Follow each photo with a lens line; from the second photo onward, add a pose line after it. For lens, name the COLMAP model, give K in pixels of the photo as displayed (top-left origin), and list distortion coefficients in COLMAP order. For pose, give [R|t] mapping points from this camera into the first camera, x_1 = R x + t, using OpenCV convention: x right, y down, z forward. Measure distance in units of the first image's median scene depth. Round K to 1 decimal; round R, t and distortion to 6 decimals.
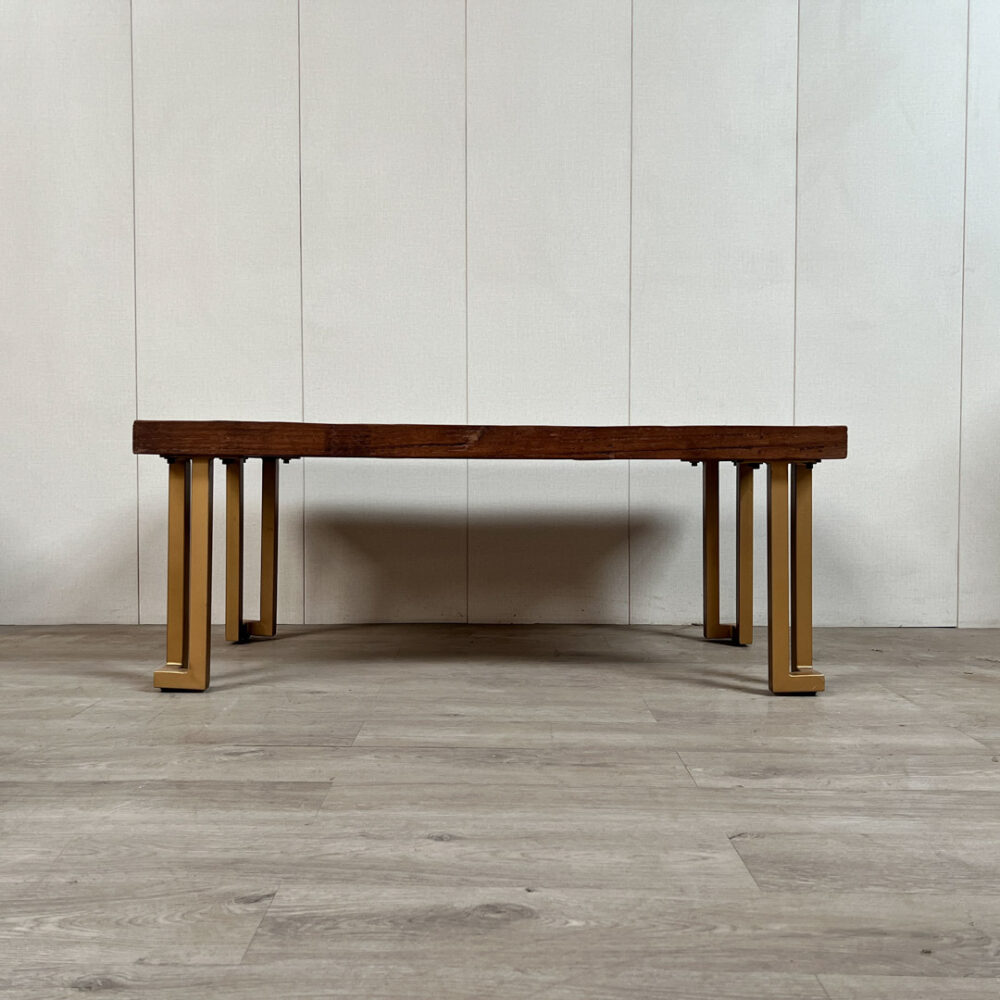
lens RADIAL K [[1039.3, 0, 501.9], [0, 1039.3, 492.1], [0, 0, 1]] dist [0.021985, 0.000000]
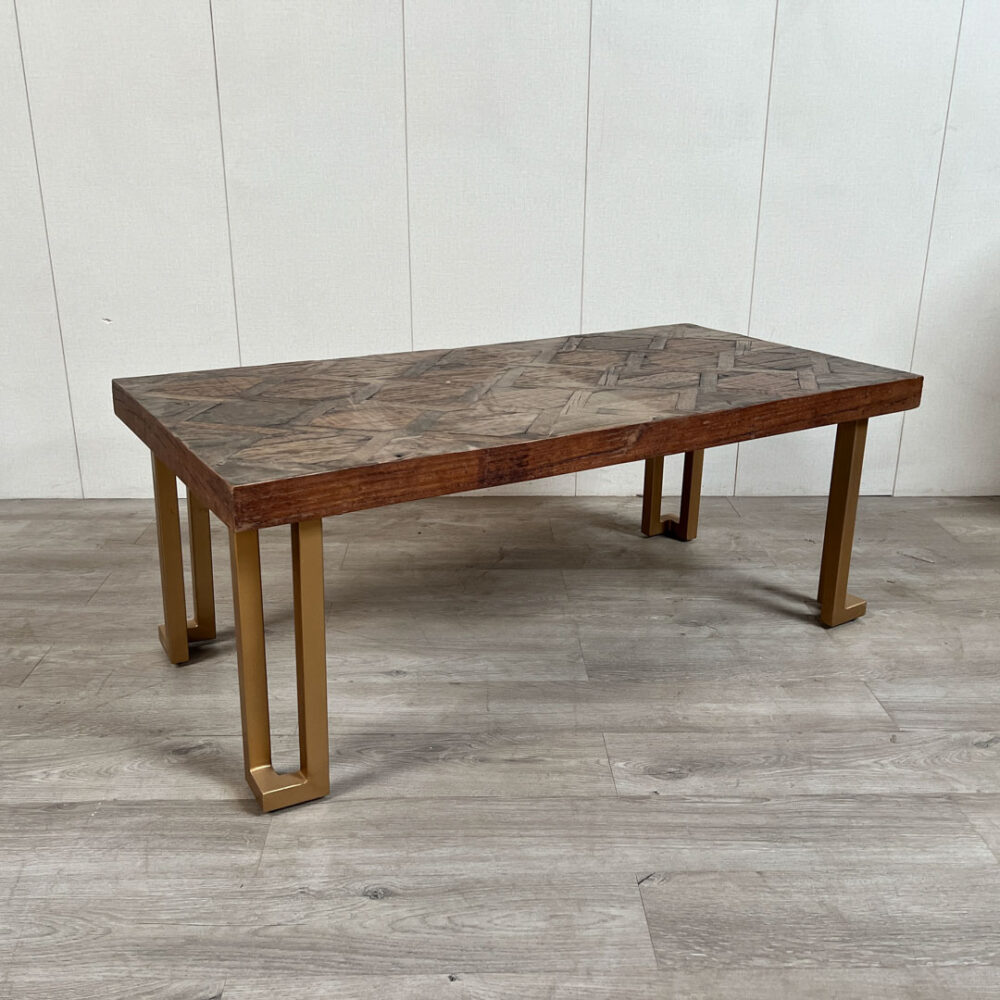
lens RADIAL K [[1039.3, 0, 514.9], [0, 1039.3, 504.0], [0, 0, 1]] dist [0.021985, 0.000000]
pose [[0.999010, -0.005019, 0.044199, 0.027744], [-0.008876, 0.951144, 0.308620, -0.266670], [-0.043588, -0.308707, 0.950158, 0.054107]]
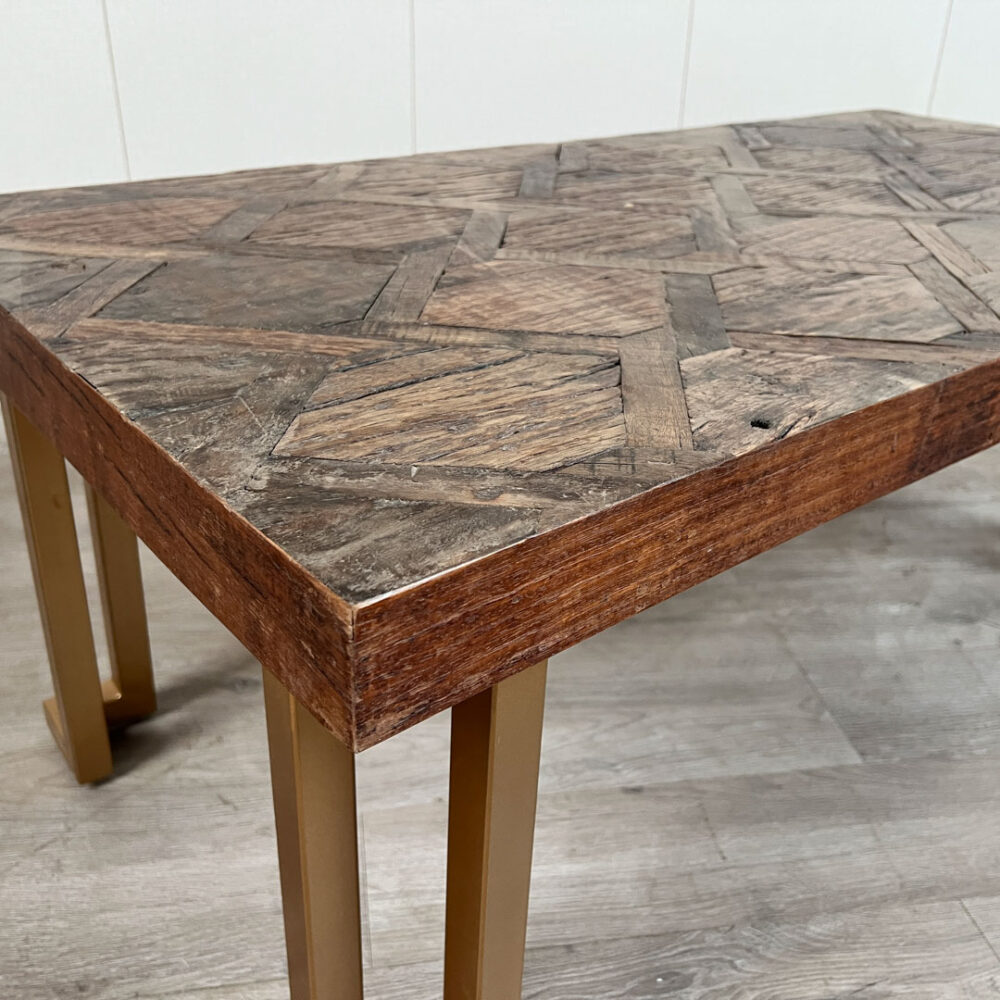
lens RADIAL K [[1039.3, 0, 493.8], [0, 1039.3, 519.2], [0, 0, 1]] dist [0.021985, 0.000000]
pose [[0.987410, -0.053645, 0.148808, -0.131645], [-0.021766, 0.885710, 0.463729, -0.161976], [-0.156677, -0.461129, 0.873391, 0.568275]]
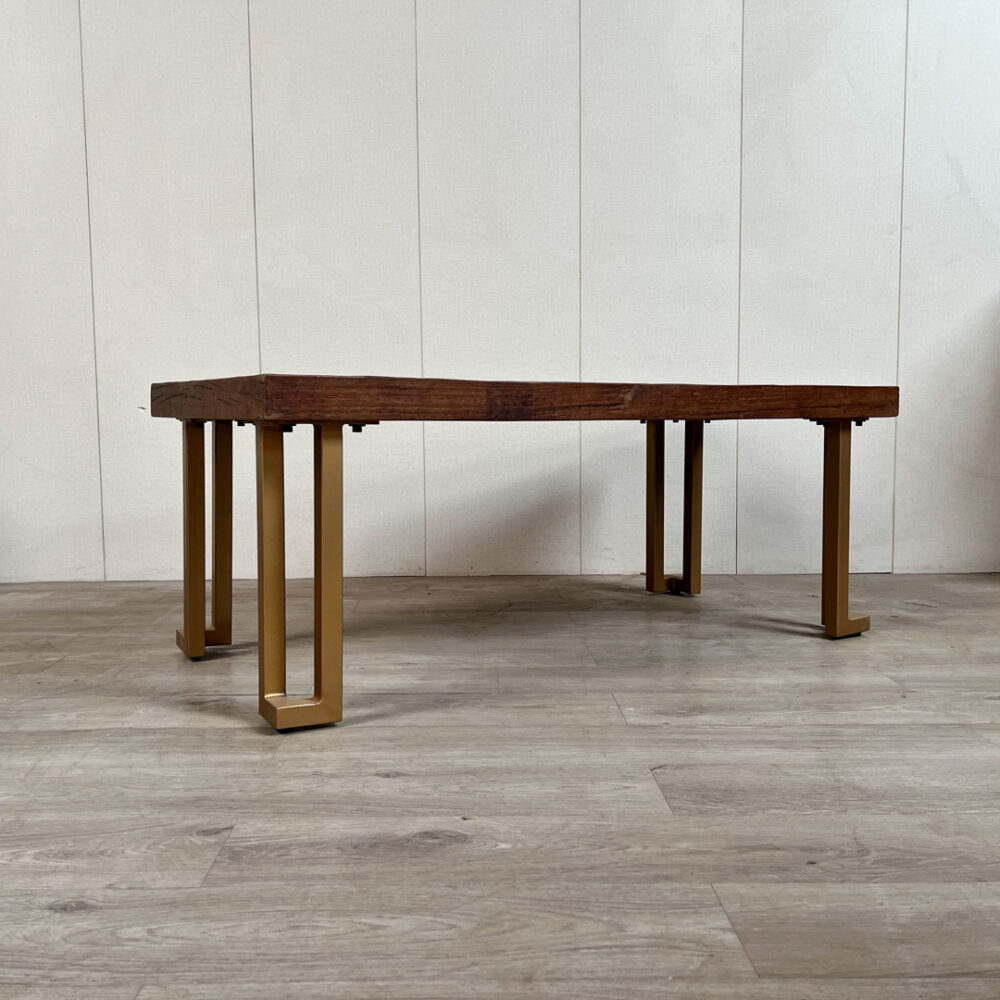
lens RADIAL K [[1039.3, 0, 503.1], [0, 1039.3, 502.9], [0, 0, 1]] dist [0.021985, 0.000000]
pose [[0.999521, -0.011717, 0.028658, 0.023168], [0.010000, 0.998188, 0.059343, -0.010804], [-0.029302, -0.059028, 0.997826, -0.050307]]
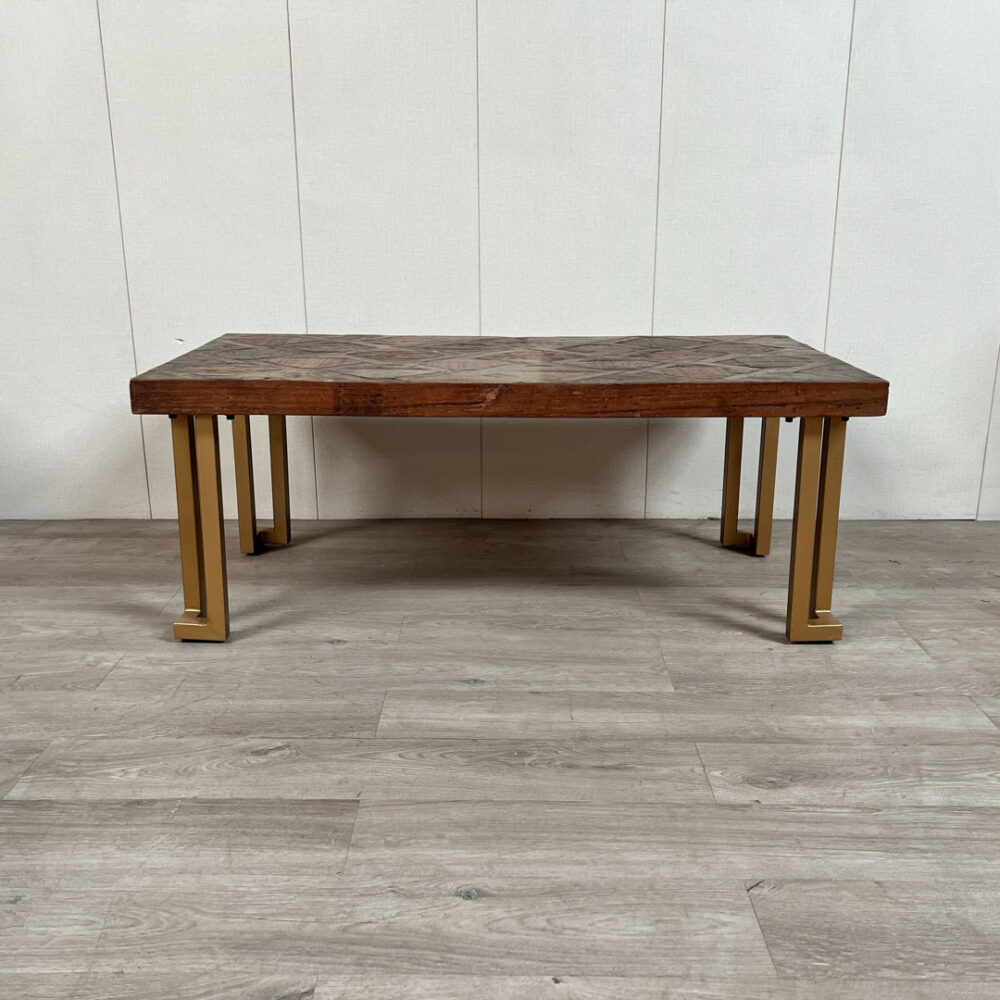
lens RADIAL K [[1039.3, 0, 504.0], [0, 1039.3, 507.9], [0, 0, 1]] dist [0.021985, 0.000000]
pose [[0.999994, -0.000750, -0.003246, -0.013415], [0.001556, 0.966735, 0.255774, -0.204588], [0.002946, -0.255778, 0.966731, 0.065448]]
